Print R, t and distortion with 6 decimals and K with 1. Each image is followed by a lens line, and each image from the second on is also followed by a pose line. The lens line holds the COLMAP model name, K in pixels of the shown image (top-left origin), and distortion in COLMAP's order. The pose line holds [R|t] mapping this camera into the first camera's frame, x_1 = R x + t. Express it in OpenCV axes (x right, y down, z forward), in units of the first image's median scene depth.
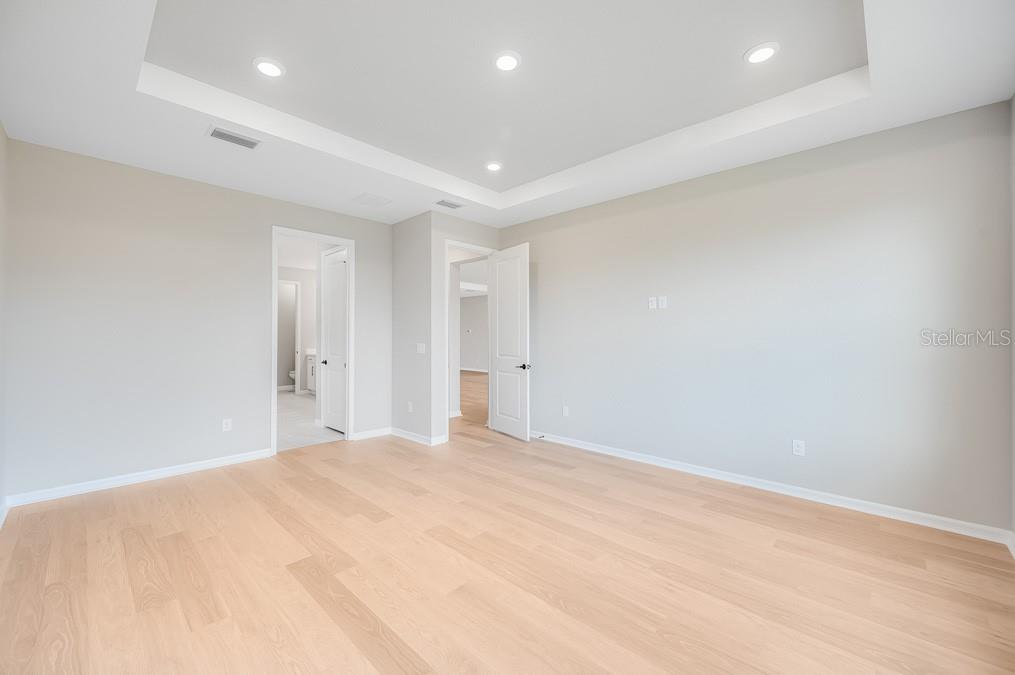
lens RADIAL K [[408.8, 0, 509.9], [0, 408.8, 337.6], [0, 0, 1]] dist [-0.000312, 0.000187]
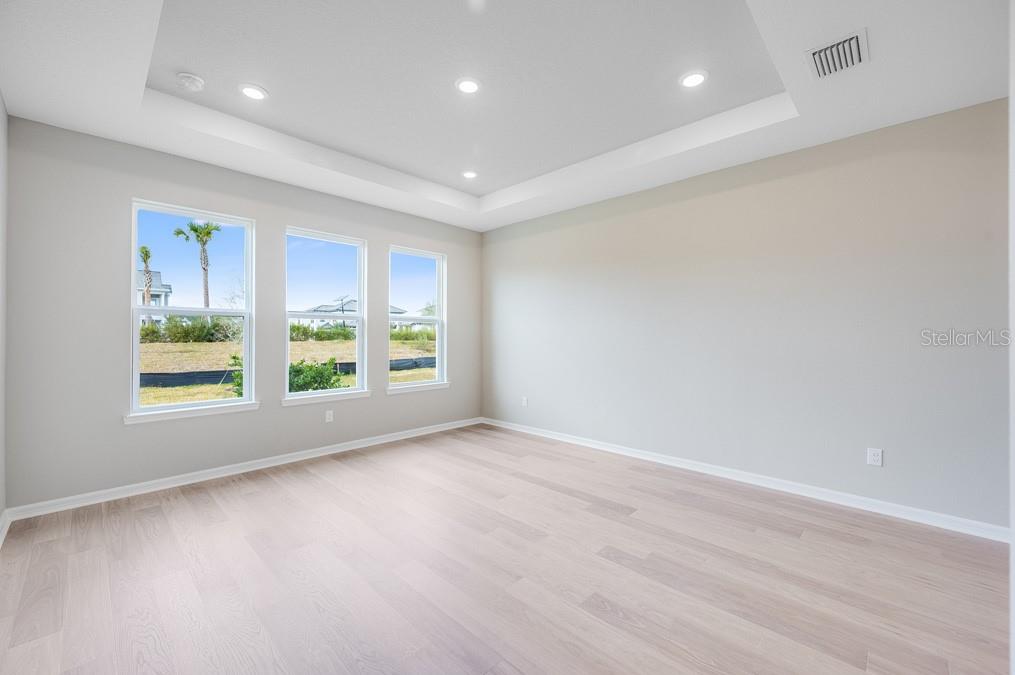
lens RADIAL K [[408.8, 0, 521.9], [0, 408.8, 336.4], [0, 0, 1]] dist [-0.000312, 0.000187]
pose [[-0.999774, -0.003614, -0.020926, -0.135783], [-0.003566, 0.999991, -0.002306, 0.004659], [0.020934, -0.002231, -0.999778, 2.135222]]
